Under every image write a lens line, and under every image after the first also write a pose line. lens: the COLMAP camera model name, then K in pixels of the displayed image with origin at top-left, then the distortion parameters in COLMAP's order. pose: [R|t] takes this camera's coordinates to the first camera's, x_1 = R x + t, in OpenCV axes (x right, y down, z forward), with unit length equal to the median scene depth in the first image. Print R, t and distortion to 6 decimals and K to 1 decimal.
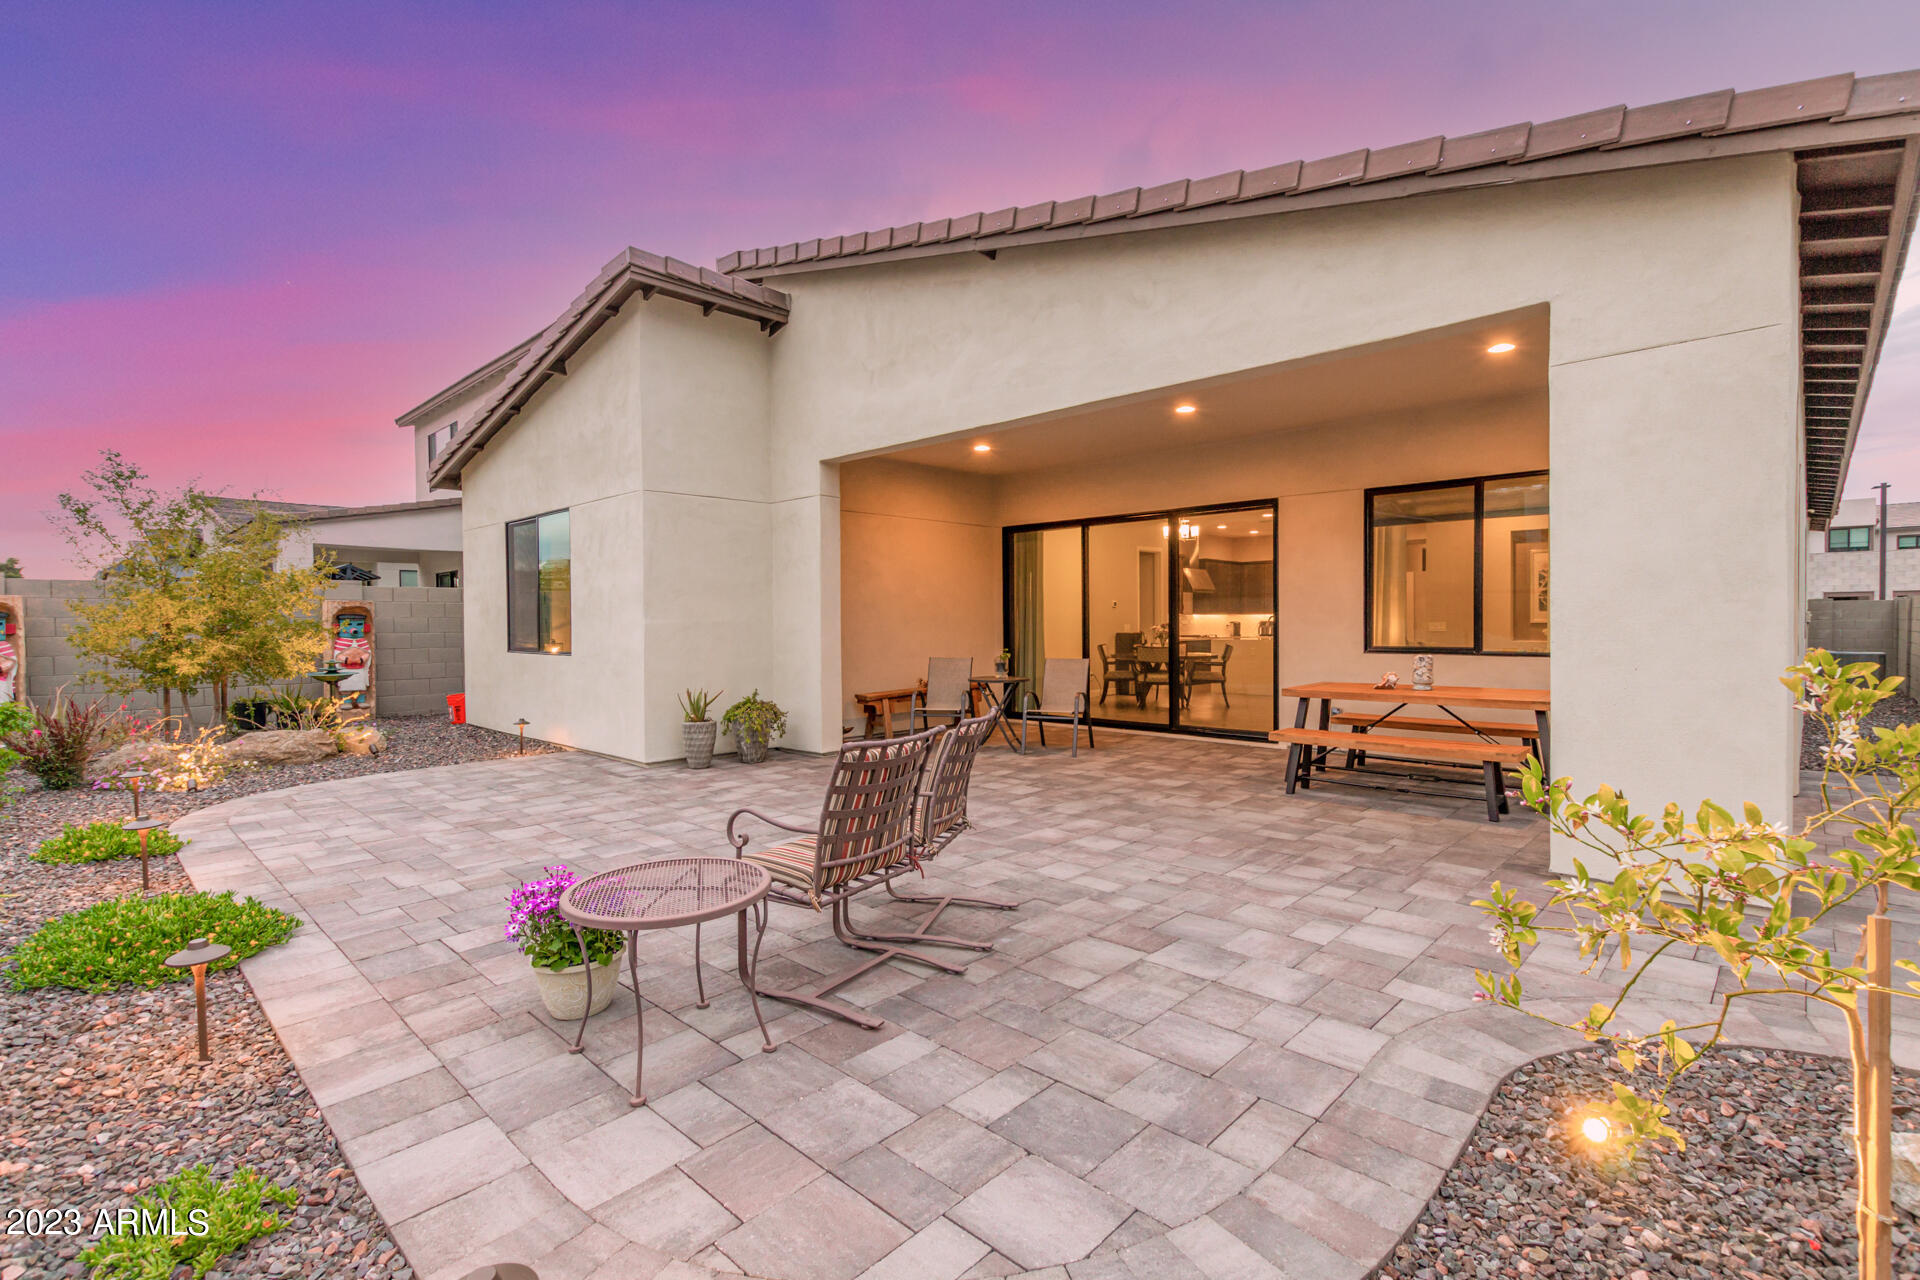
lens RADIAL K [[882.7, 0, 961.5], [0, 882.7, 636.0], [0, 0, 1]] dist [0.010649, -0.004975]
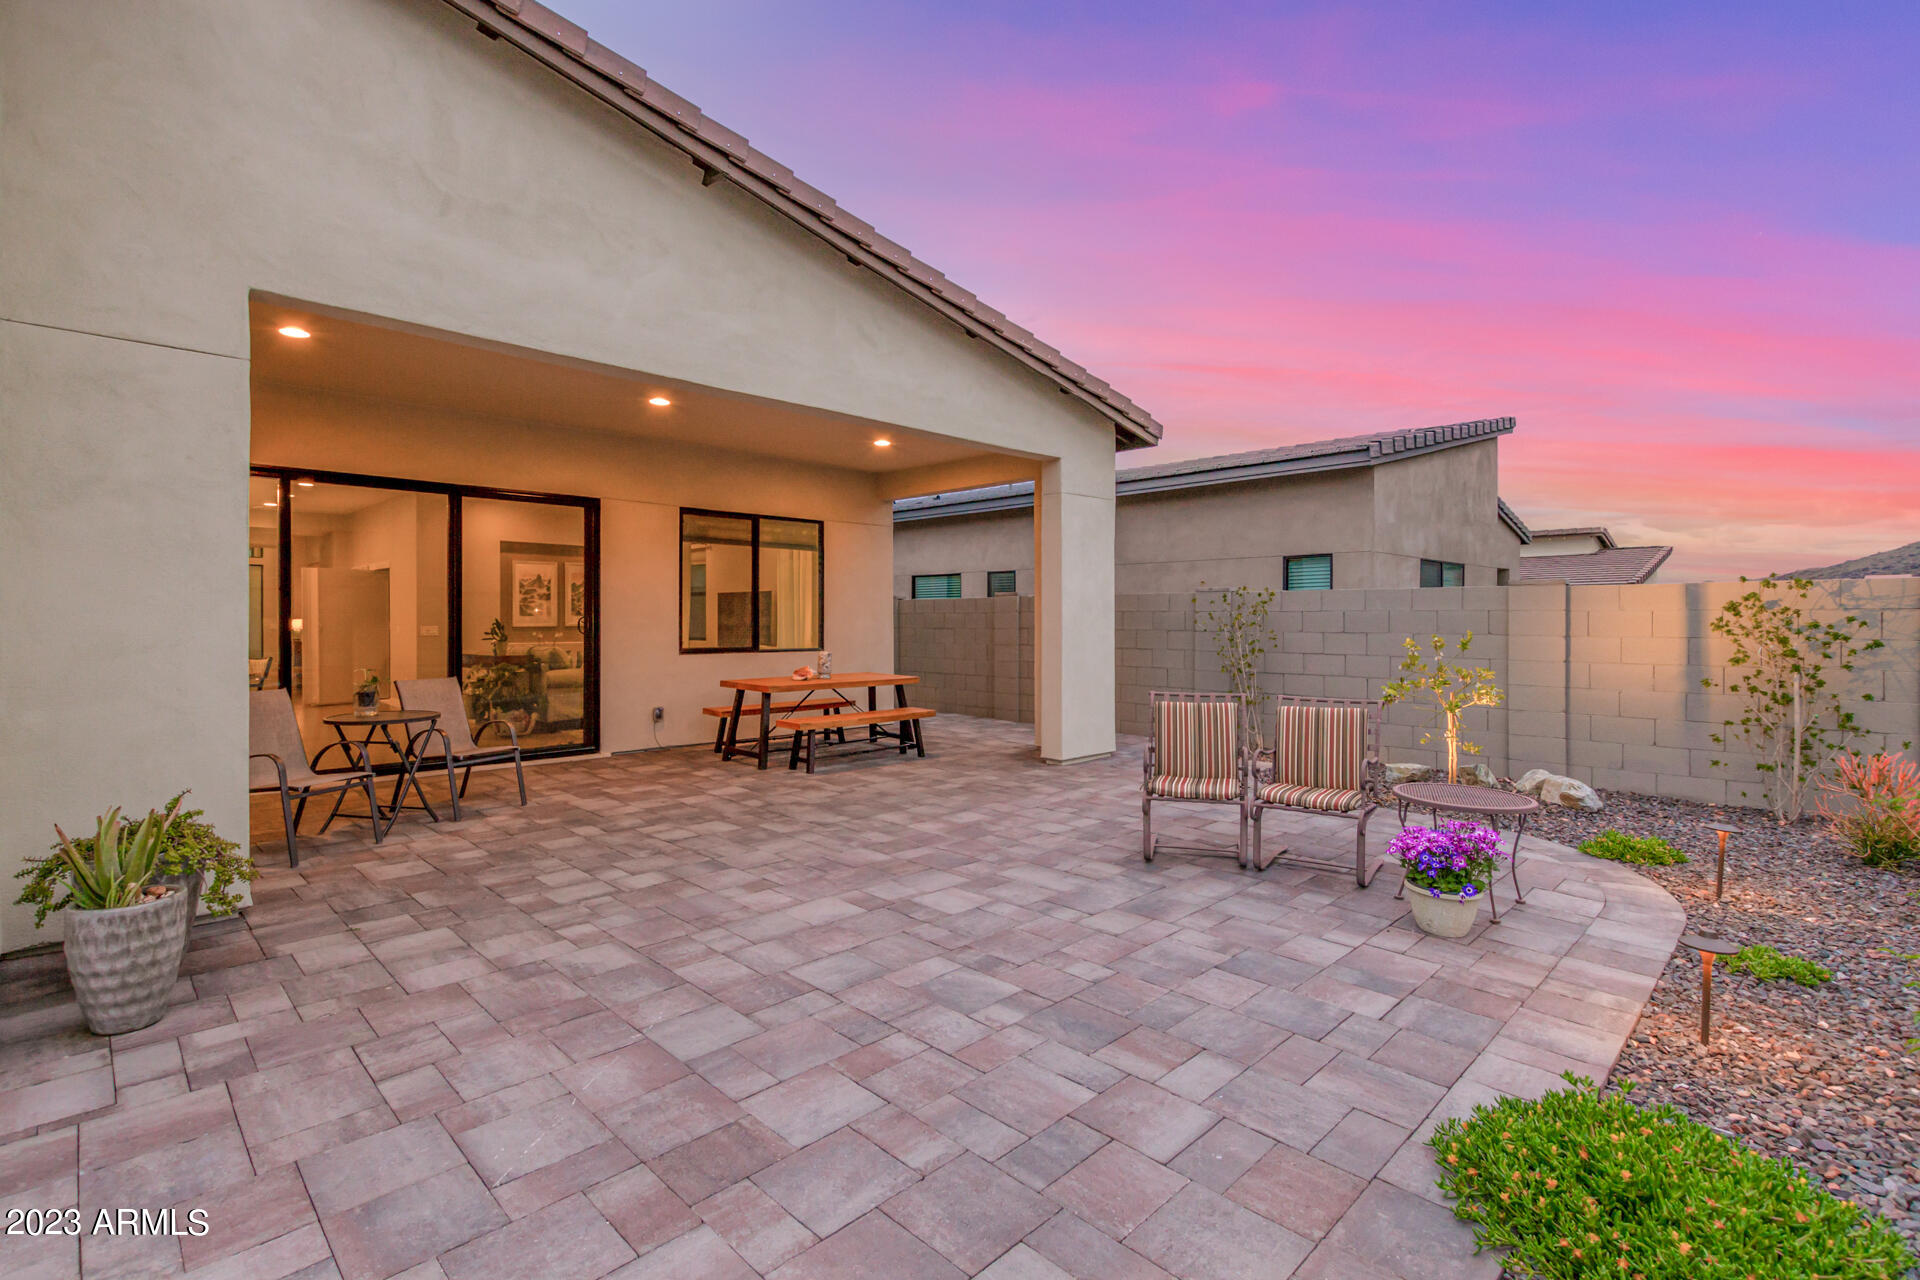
lens RADIAL K [[882.7, 0, 961.5], [0, 882.7, 636.0], [0, 0, 1]] dist [0.010649, -0.004975]
pose [[0.016529, -0.014428, 0.999759, -1.244950], [0.015030, 0.999786, 0.014180, -0.027694], [-0.999750, 0.014792, 0.016743, 1.205844]]
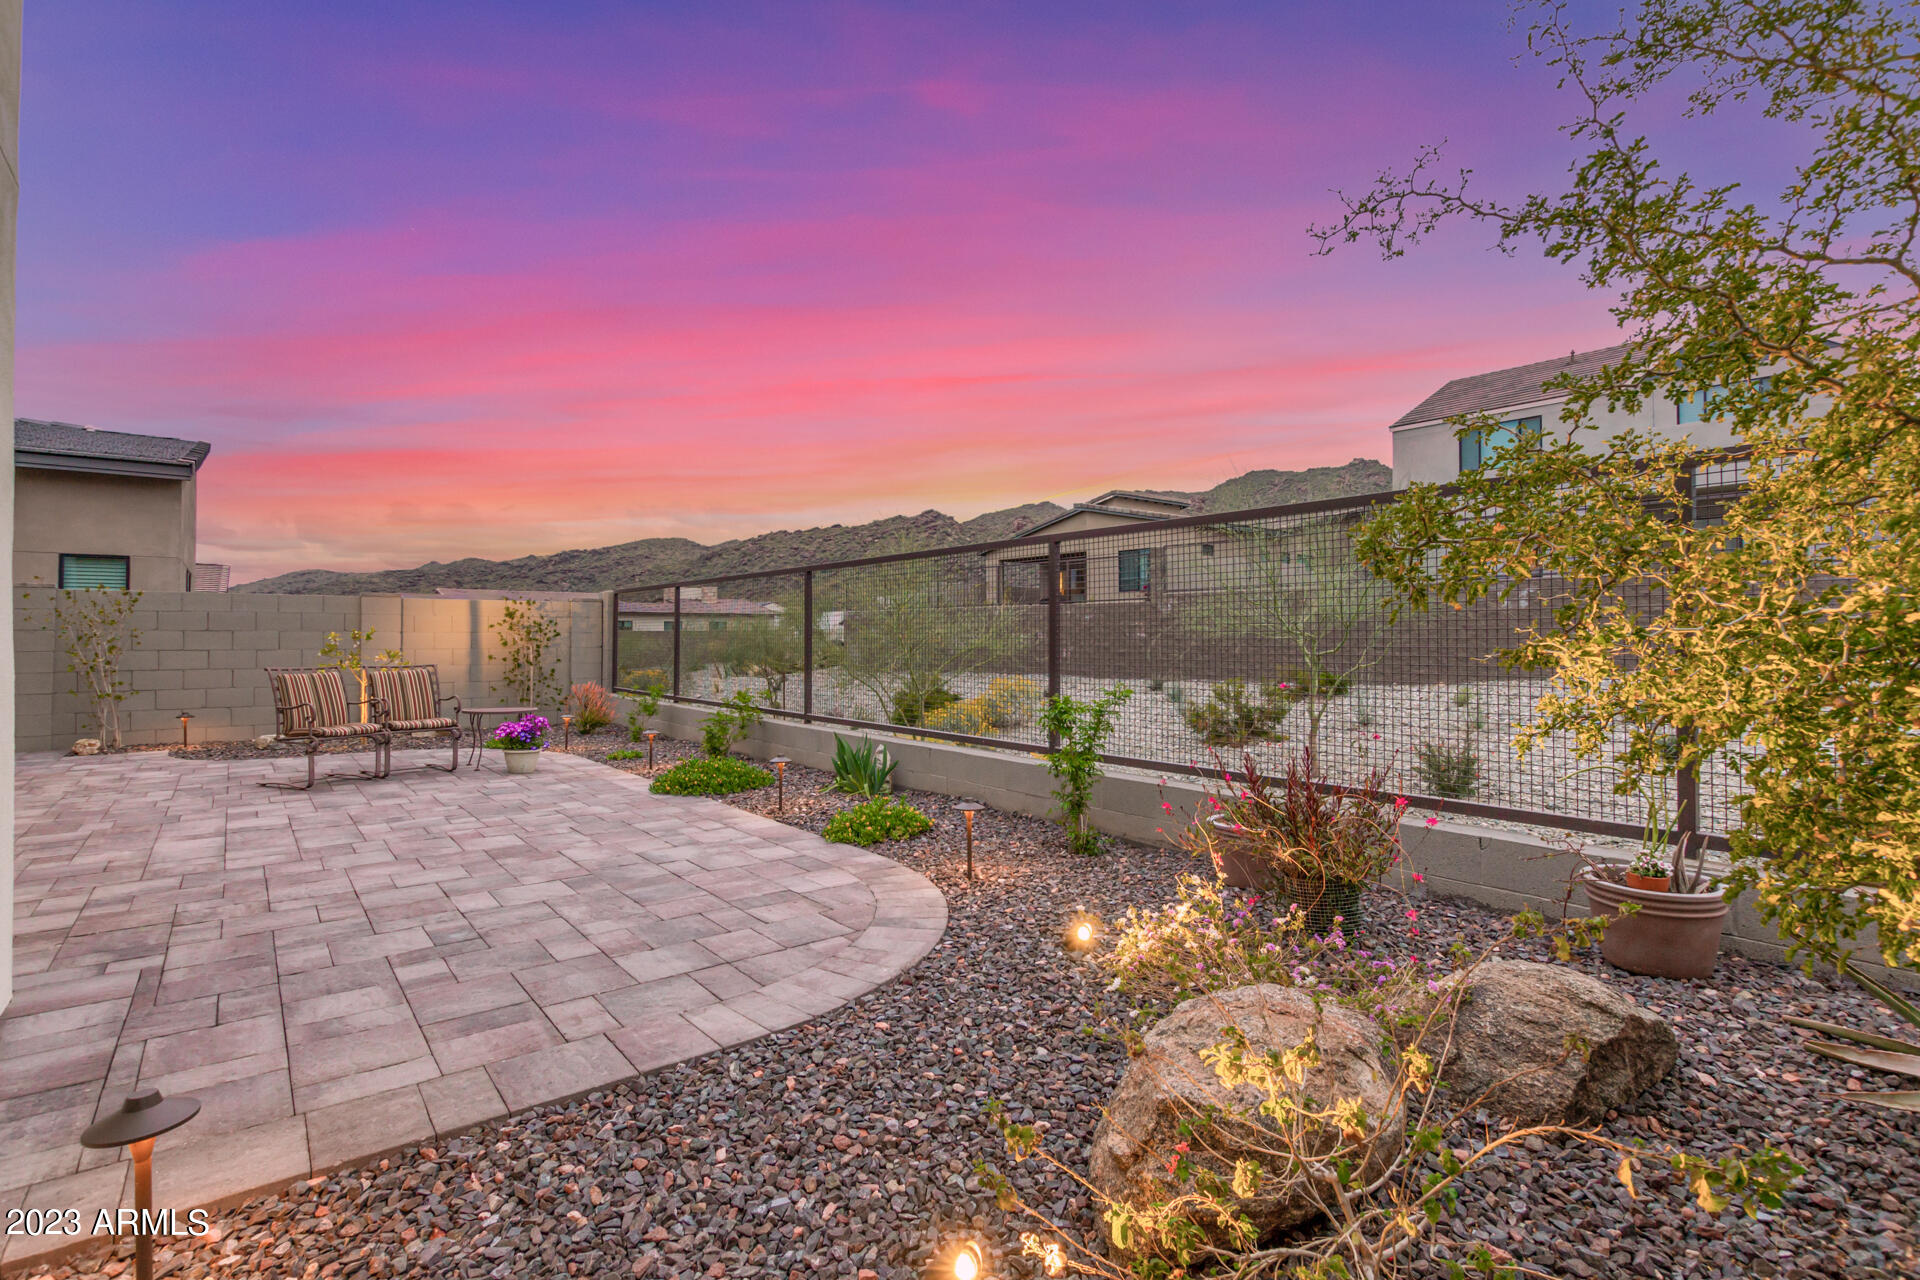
lens RADIAL K [[891.4, 0, 960.0], [0, 891.4, 640.0], [0, 0, 1]] dist [0.003056, -0.004616]
pose [[-0.992253, 0.005593, 0.124110, -1.430242], [0.007856, 0.999812, 0.017753, 0.004505], [-0.123988, 0.018591, -0.992110, 2.421944]]
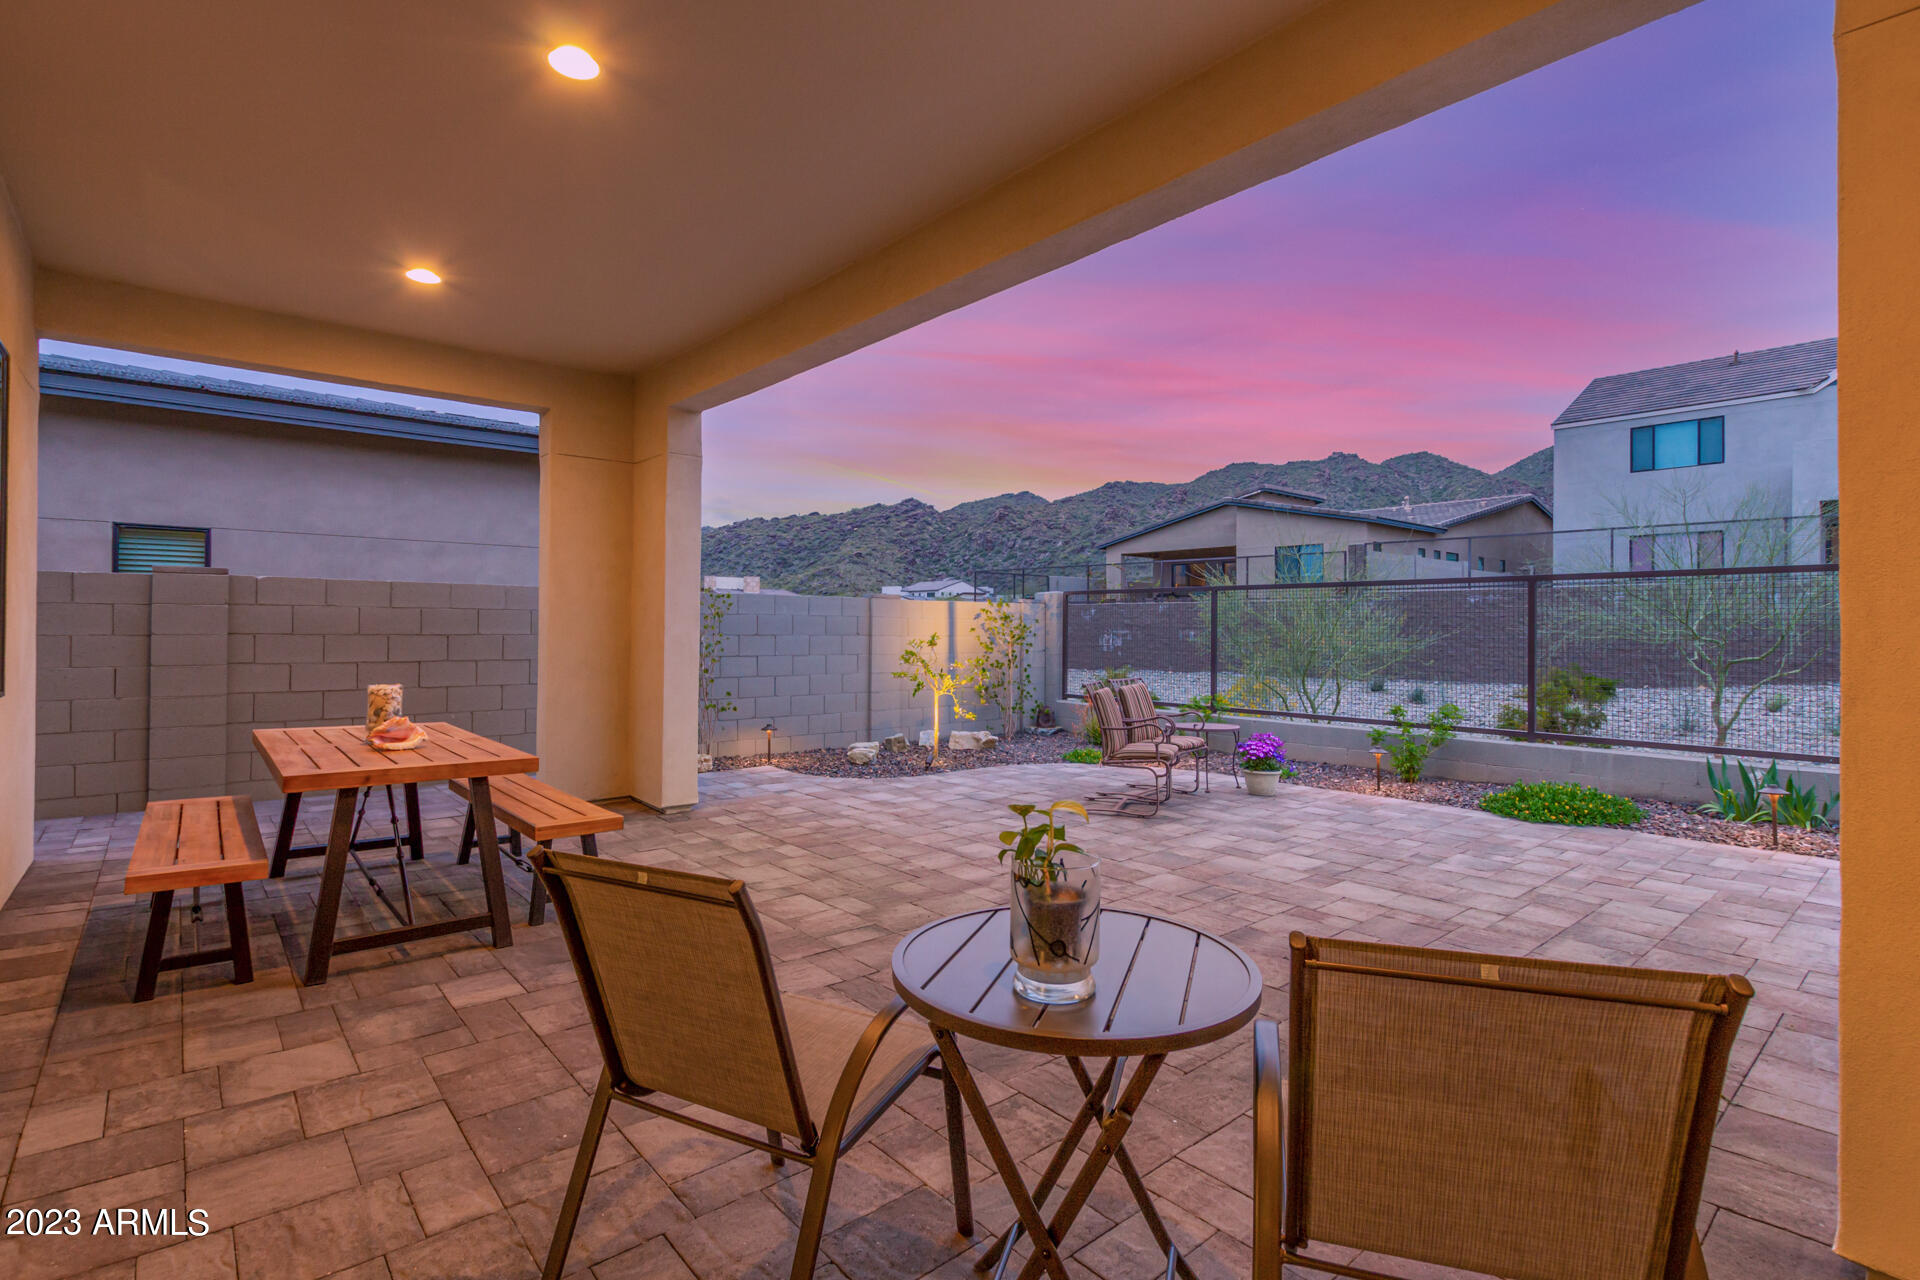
lens RADIAL K [[906.3, 0, 965.5], [0, 906.3, 616.8], [0, 0, 1]] dist [0.022319, -0.011388]
pose [[-0.996483, 0.000387, 0.083792, 0.105971], [0.000584, 0.999997, 0.002332, -0.041709], [-0.083791, 0.002373, -0.996481, 2.498275]]
